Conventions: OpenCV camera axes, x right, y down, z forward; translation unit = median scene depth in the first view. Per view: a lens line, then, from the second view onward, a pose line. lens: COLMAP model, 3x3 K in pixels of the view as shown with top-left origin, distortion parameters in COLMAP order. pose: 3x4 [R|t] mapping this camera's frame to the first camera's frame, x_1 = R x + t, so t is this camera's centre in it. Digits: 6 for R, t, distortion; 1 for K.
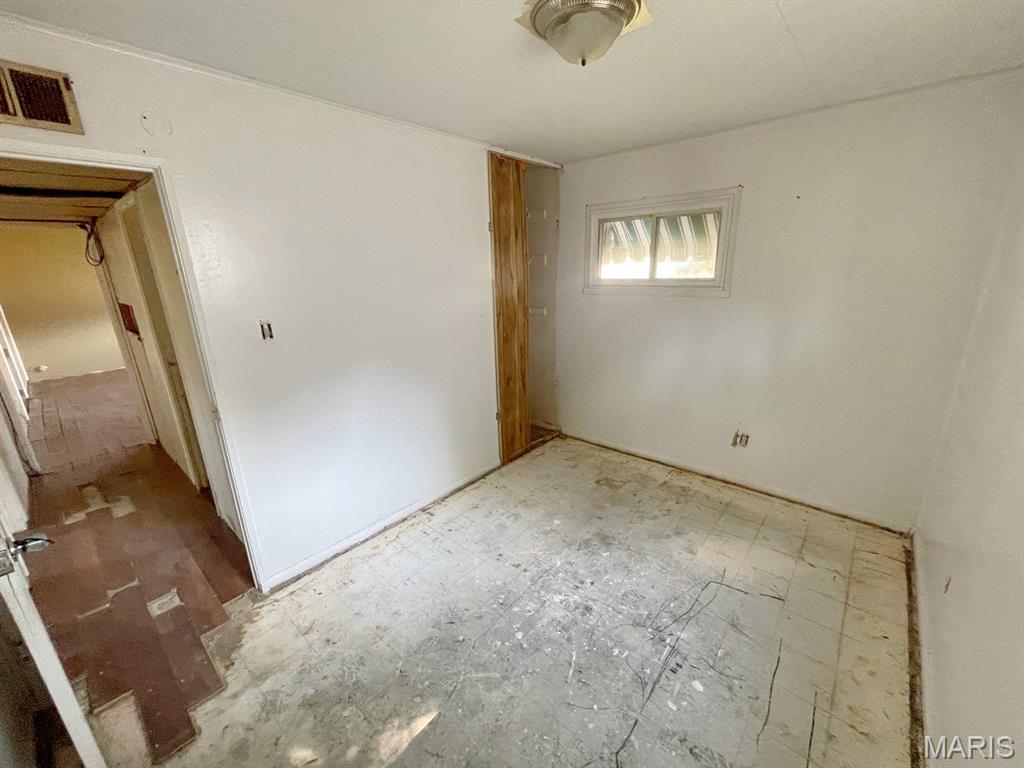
lens RADIAL K [[412.9, 0, 509.4], [0, 412.9, 384.1], [0, 0, 1]] dist [-0.004070, 0.000812]
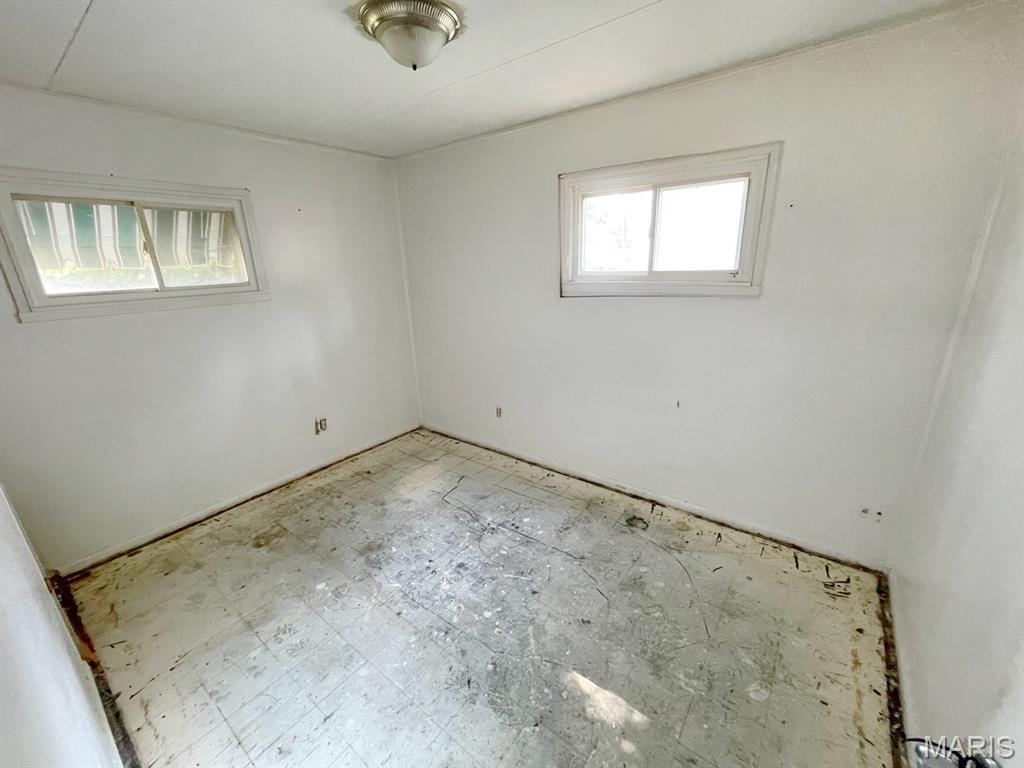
lens RADIAL K [[412.9, 0, 510.0], [0, 412.9, 385.0], [0, 0, 1]] dist [-0.004070, 0.000812]
pose [[-0.059393, -0.266773, 0.961927, -0.655611], [0.312809, 0.910120, 0.271720, -0.137985], [-0.947957, 0.317038, 0.029394, 0.593038]]
